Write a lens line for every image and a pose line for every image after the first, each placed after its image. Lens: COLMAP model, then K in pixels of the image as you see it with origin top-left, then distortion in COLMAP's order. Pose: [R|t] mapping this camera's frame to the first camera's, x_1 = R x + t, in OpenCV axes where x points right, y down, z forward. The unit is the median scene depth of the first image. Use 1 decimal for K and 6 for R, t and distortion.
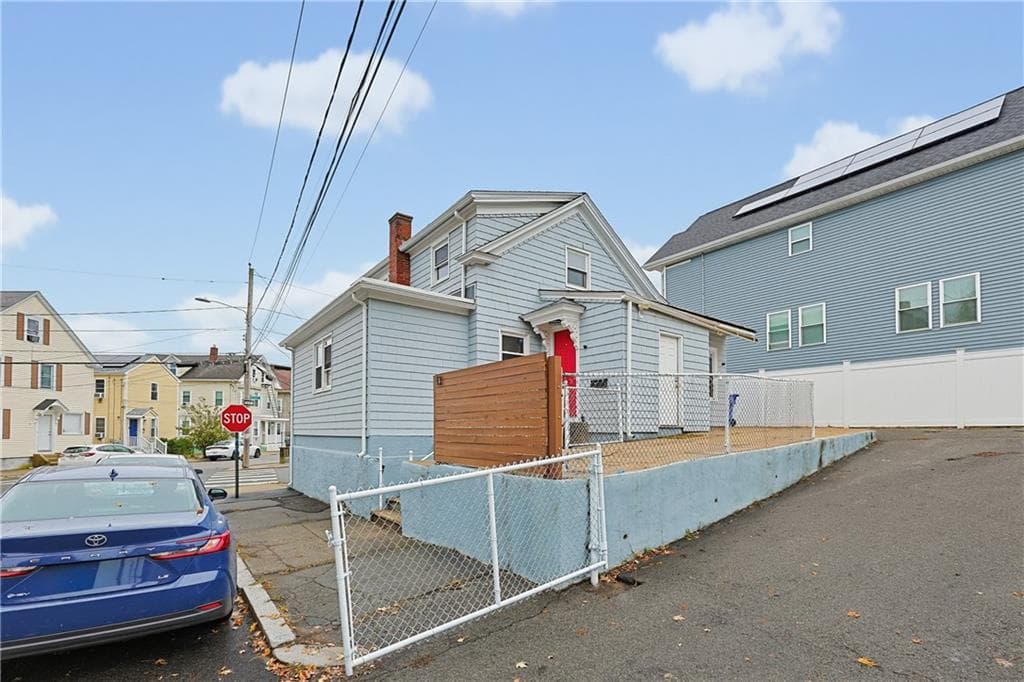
lens RADIAL K [[465.2, 0, 523.3], [0, 465.2, 421.1], [0, 0, 1]] dist [-0.000187, 0.000007]
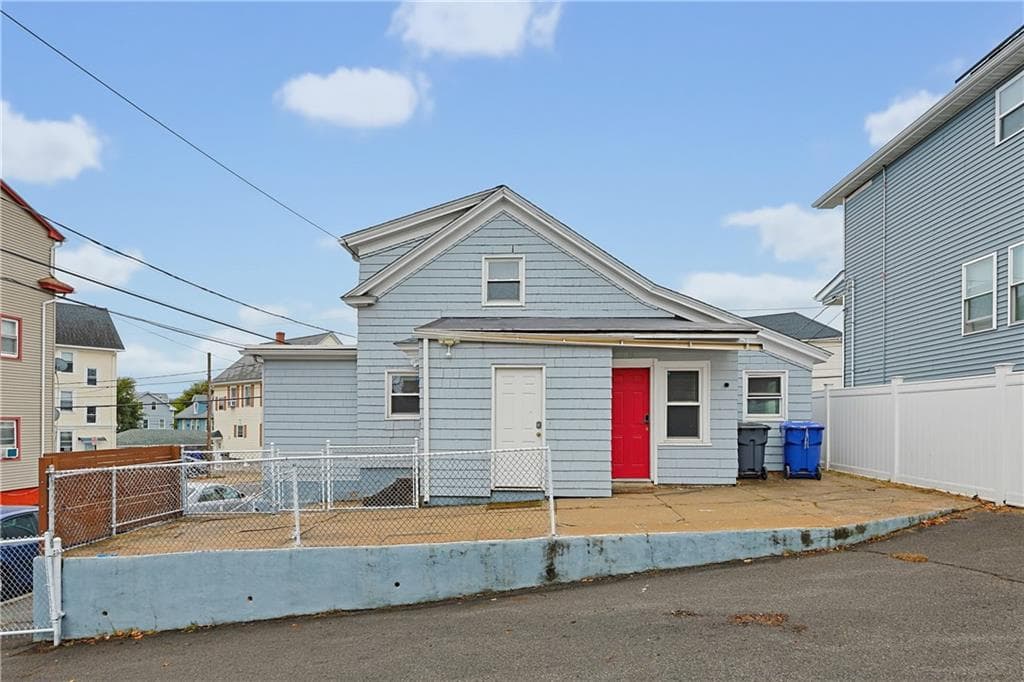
lens RADIAL K [[571.6, 0, 512.7], [0, 571.6, 423.0], [0, 0, 1]] dist [-0.000624, -0.000240]
pose [[0.756841, 0.002862, -0.653593, 0.783774], [0.009753, 0.999830, 0.015673, -0.094162], [0.653527, -0.018236, 0.756684, 0.254560]]
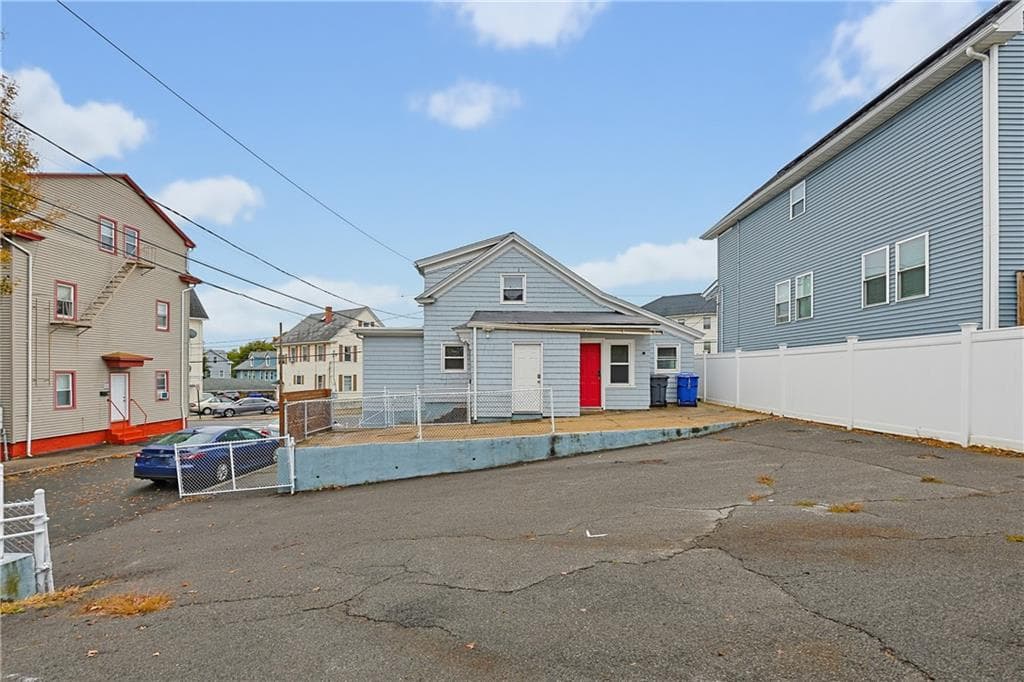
lens RADIAL K [[448.7, 0, 515.7], [0, 448.7, 373.1], [0, 0, 1]] dist [-0.000856, 0.000004]
pose [[0.792323, 0.002221, -0.610098, 0.918805], [0.011166, 0.999773, 0.018140, -0.106838], [0.610000, -0.021185, 0.792118, -0.027455]]
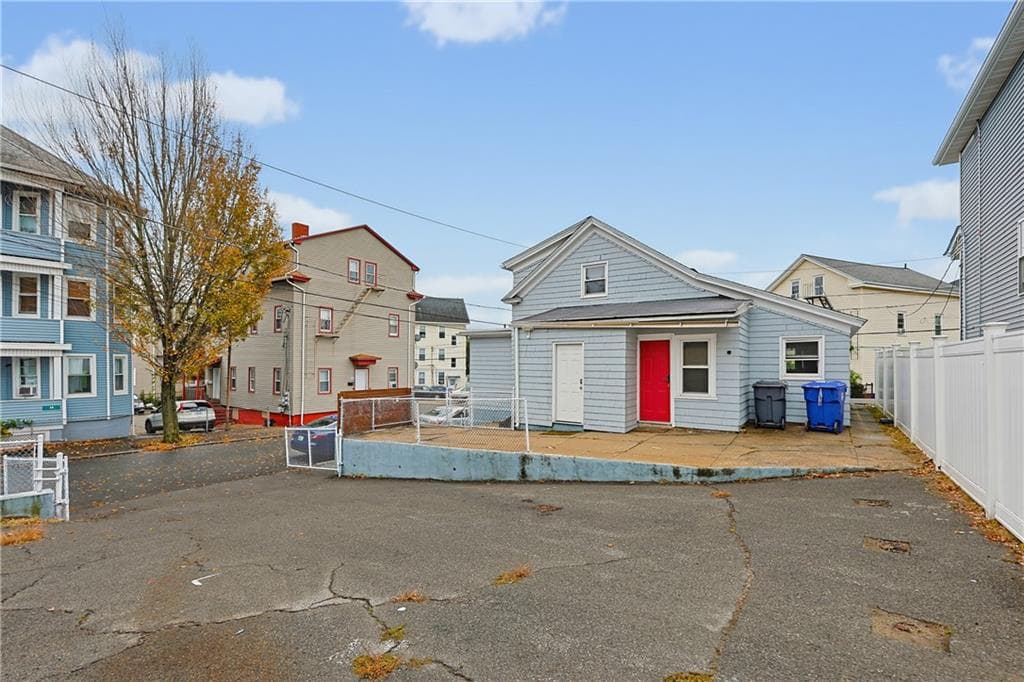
lens RADIAL K [[443.4, 0, 515.1], [0, 443.4, 360.0], [0, 0, 1]] dist [-0.002437, -0.000491]
pose [[0.292467, -0.005842, -0.956258, 1.140096], [0.014757, 0.999890, -0.001595, -0.123992], [0.956162, -0.013645, 0.292521, 0.475957]]
